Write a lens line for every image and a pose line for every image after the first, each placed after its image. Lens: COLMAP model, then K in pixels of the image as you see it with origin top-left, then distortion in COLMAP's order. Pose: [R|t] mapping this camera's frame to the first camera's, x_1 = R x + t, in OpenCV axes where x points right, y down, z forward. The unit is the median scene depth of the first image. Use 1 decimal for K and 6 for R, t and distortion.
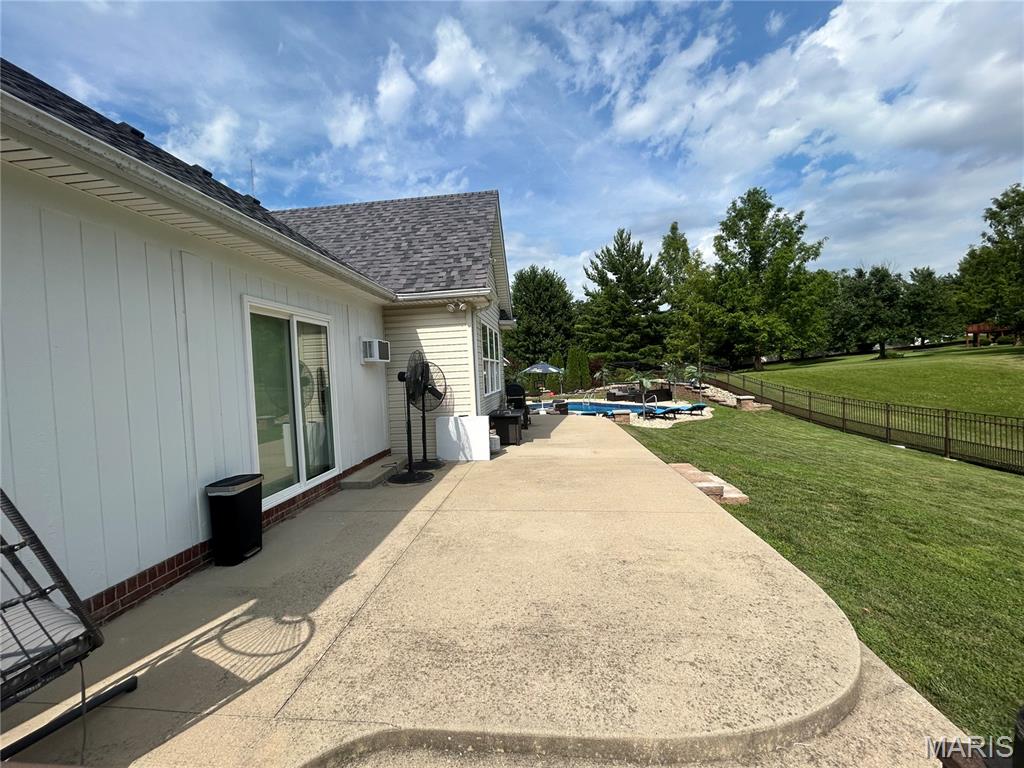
lens RADIAL K [[411.2, 0, 509.3], [0, 411.2, 388.9], [0, 0, 1]] dist [0.000730, -0.000929]
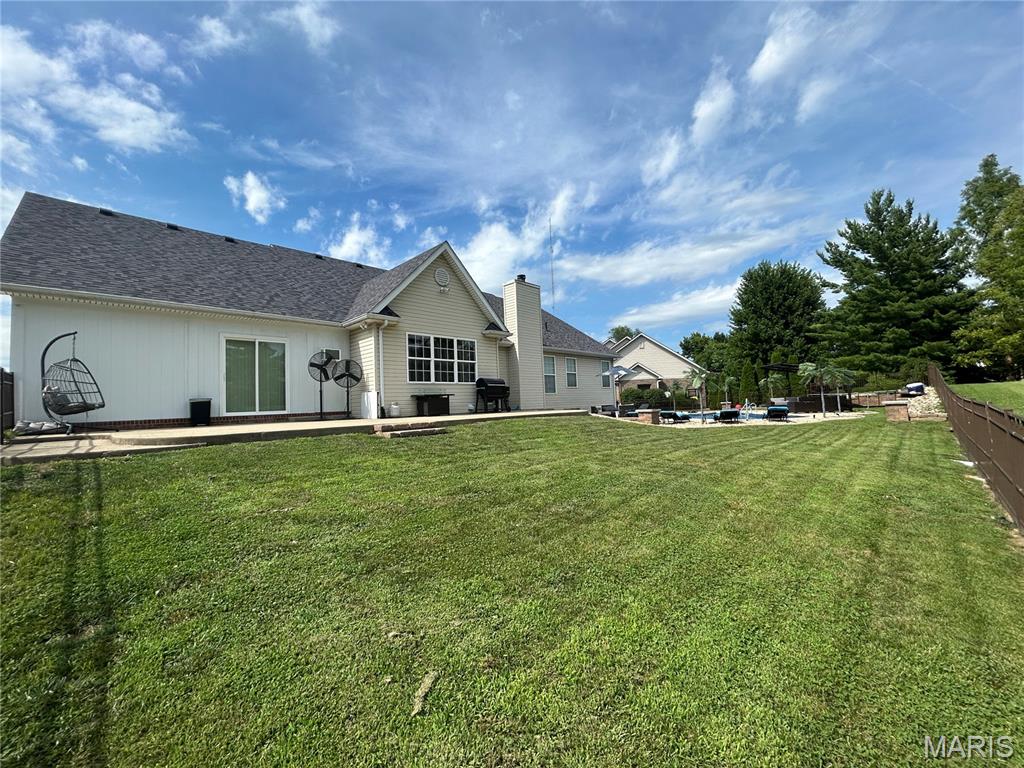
lens RADIAL K [[411.2, 0, 520.9], [0, 411.2, 384.3], [0, 0, 1]] dist [0.000730, -0.000929]
pose [[0.757018, -0.015652, -0.653207, 0.234926], [-0.026484, 0.998156, -0.054611, 0.018187], [0.652857, 0.058640, 0.755208, 0.024512]]
